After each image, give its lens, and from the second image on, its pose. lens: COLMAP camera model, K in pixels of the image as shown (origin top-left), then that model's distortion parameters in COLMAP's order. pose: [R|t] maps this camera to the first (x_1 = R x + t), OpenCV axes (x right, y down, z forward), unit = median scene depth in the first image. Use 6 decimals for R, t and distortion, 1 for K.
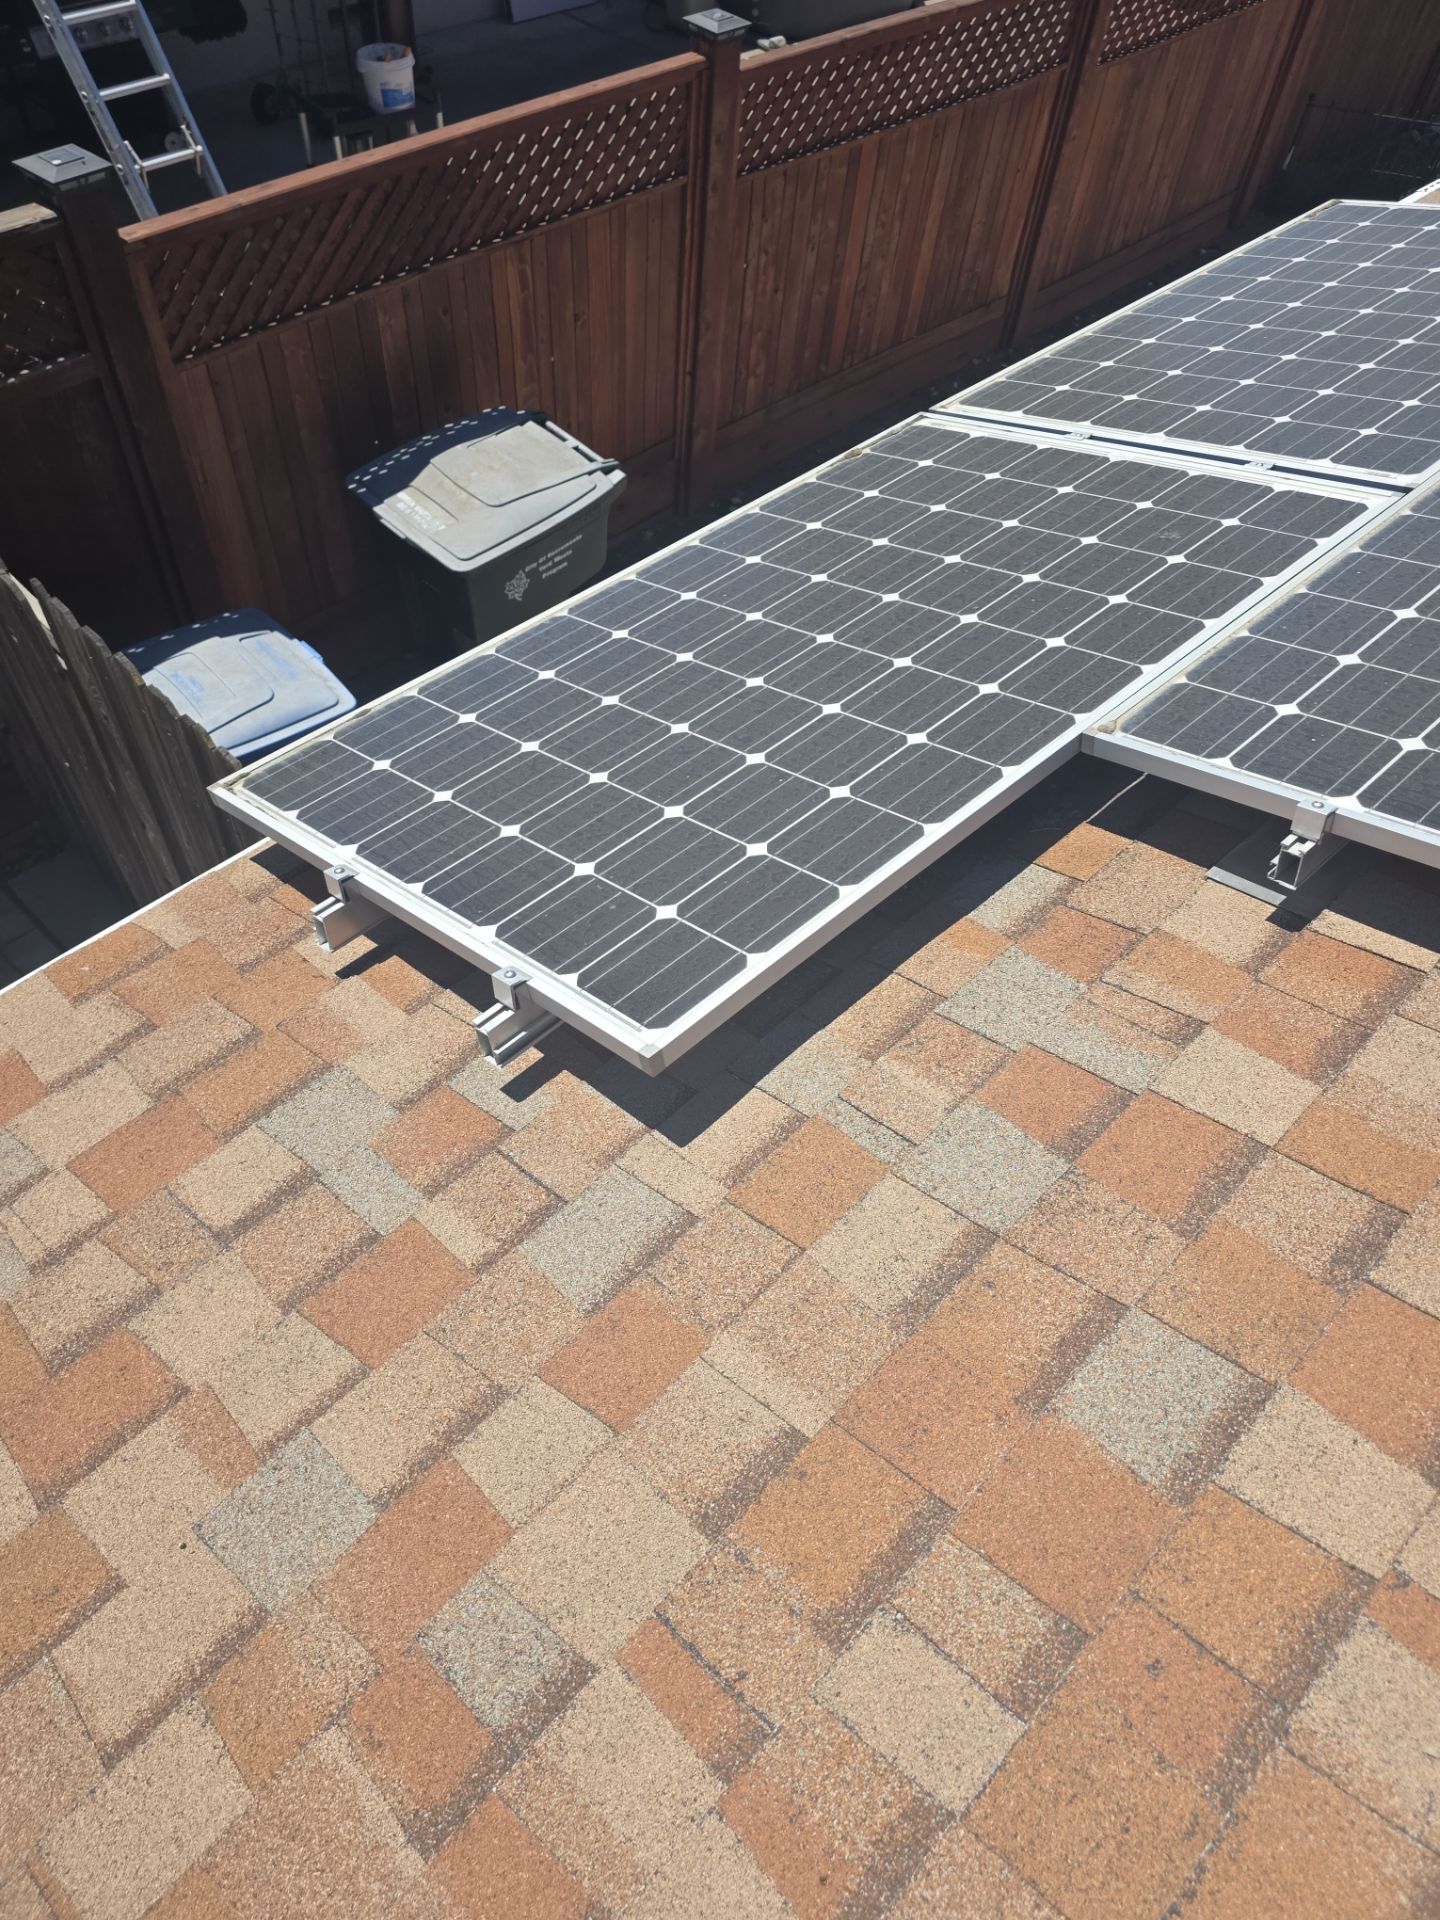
lens RADIAL K [[1308.7, 0, 715.9], [0, 1308.7, 997.5], [0, 0, 1]] dist [-0.001218, -0.049315]
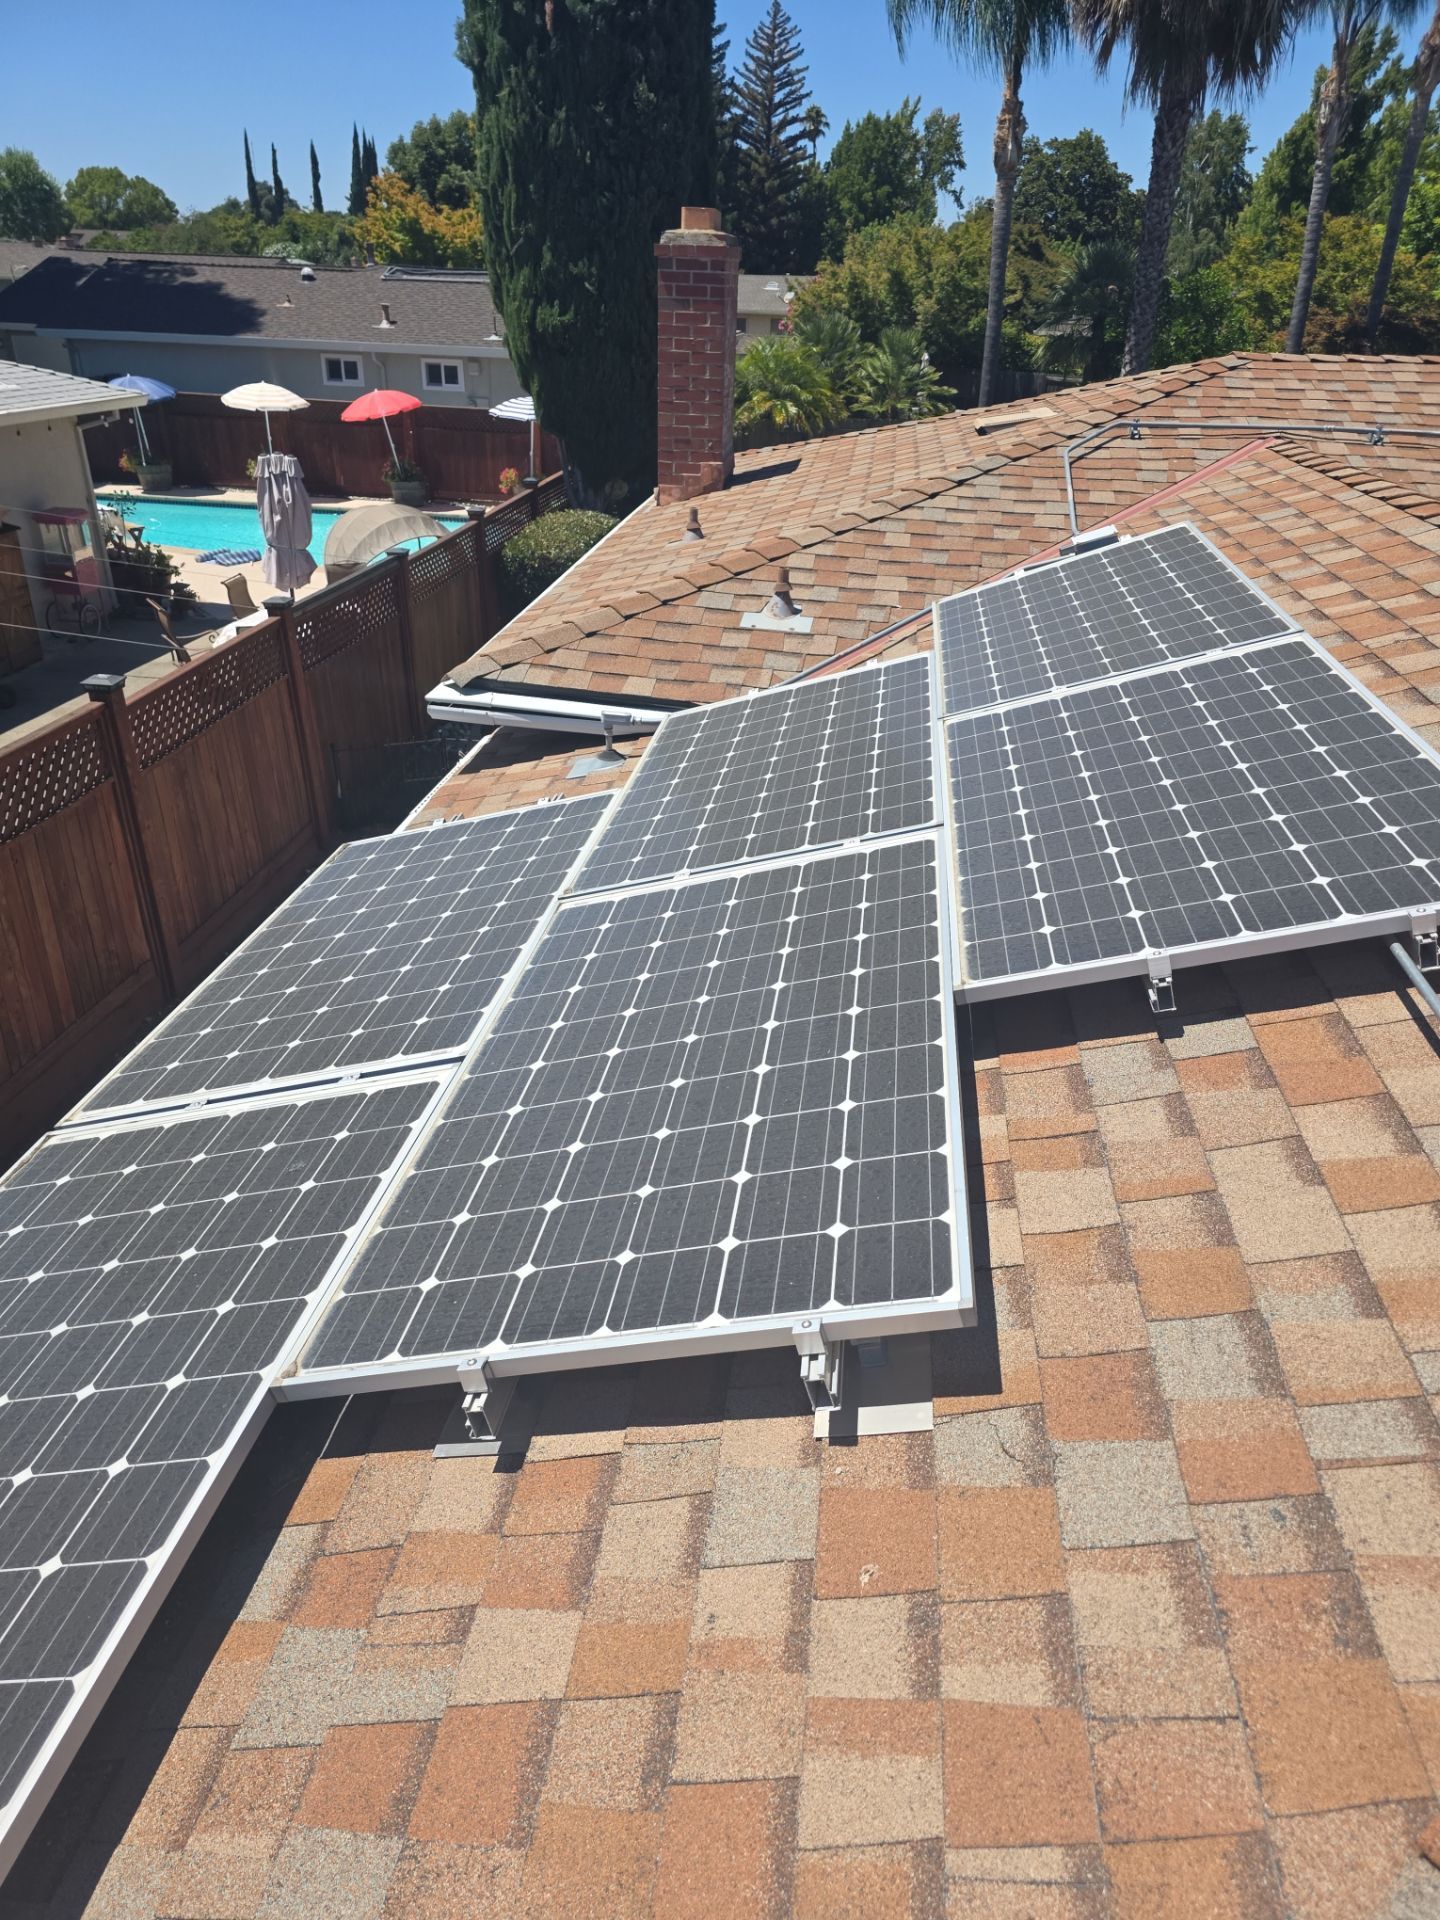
lens RADIAL K [[1304.7, 0, 720.0], [0, 1304.7, 960.0], [0, 0, 1]] dist [-0.001020, -0.029996]
pose [[0.774550, -0.310620, 0.550988, 0.090783], [0.522219, 0.805541, -0.279984, -0.001635], [-0.356875, 0.504598, 0.786143, -0.093129]]
